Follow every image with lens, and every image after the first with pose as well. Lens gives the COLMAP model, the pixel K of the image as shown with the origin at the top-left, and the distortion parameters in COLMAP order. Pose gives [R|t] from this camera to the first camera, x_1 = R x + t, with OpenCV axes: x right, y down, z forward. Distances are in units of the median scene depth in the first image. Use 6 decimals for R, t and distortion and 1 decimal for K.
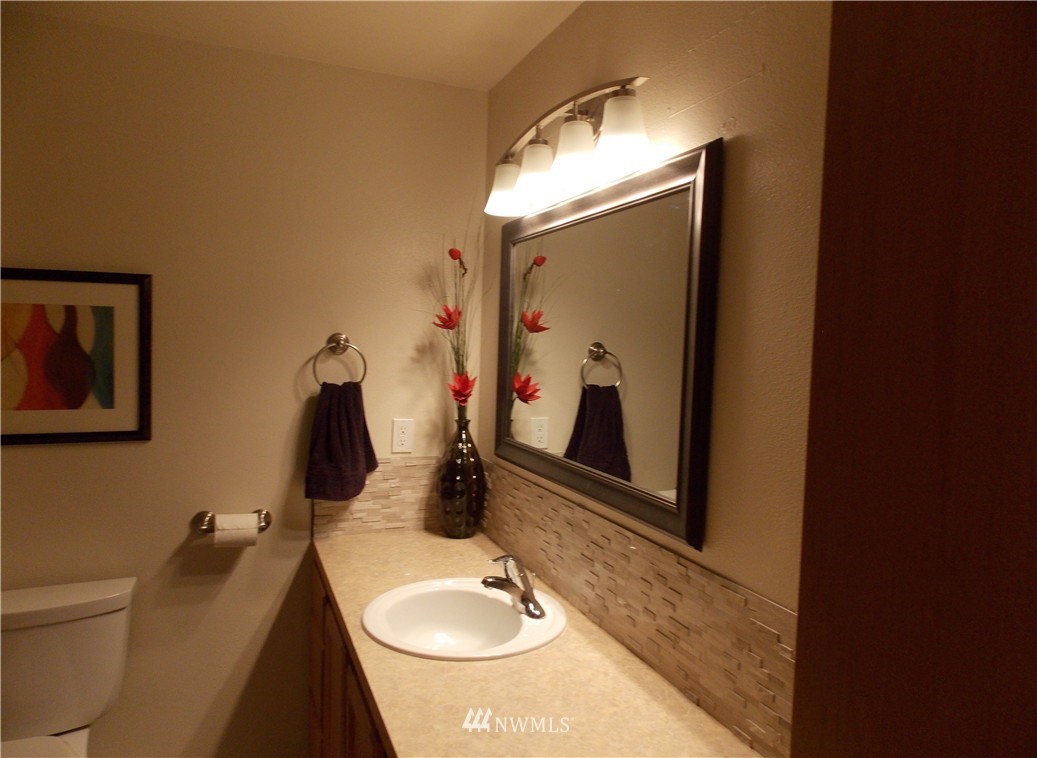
lens RADIAL K [[712.9, 0, 517.0], [0, 712.9, 375.4], [0, 0, 1]] dist [0.027111, -0.003267]
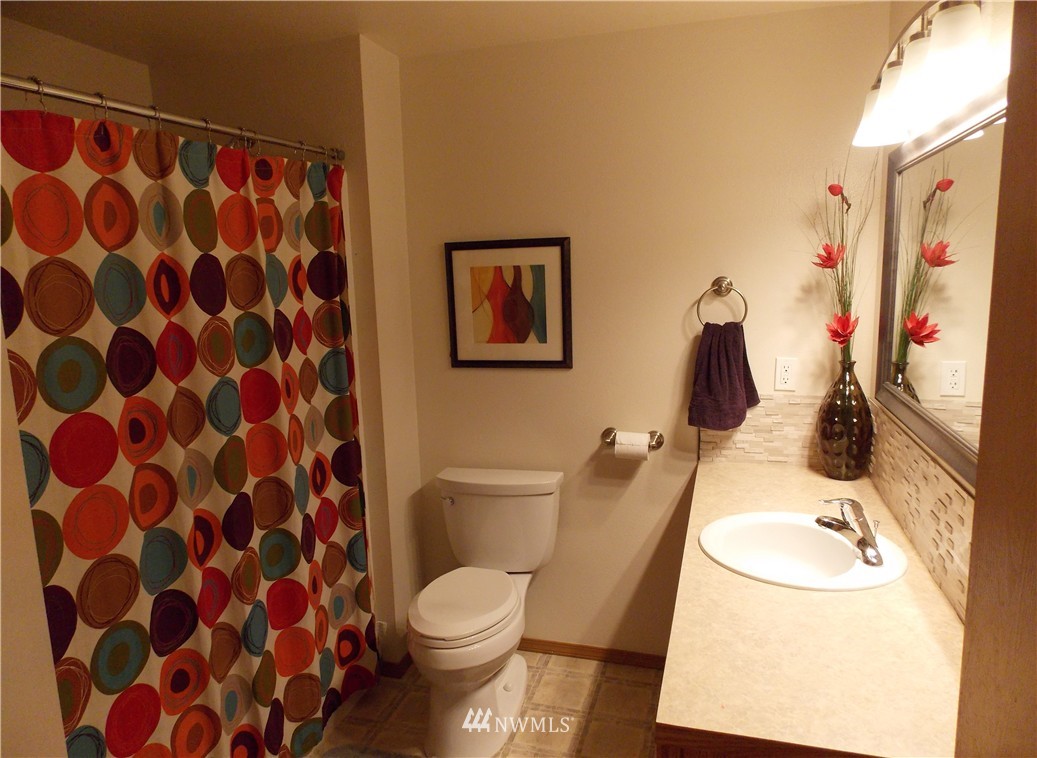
lens RADIAL K [[712.9, 0, 525.2], [0, 712.9, 380.8], [0, 0, 1]] dist [0.027111, -0.003267]
pose [[0.788970, 0.053826, -0.612070, 0.187023], [0.012965, 0.994475, 0.104167, -0.019451], [0.614295, -0.090120, 0.783913, -0.041458]]
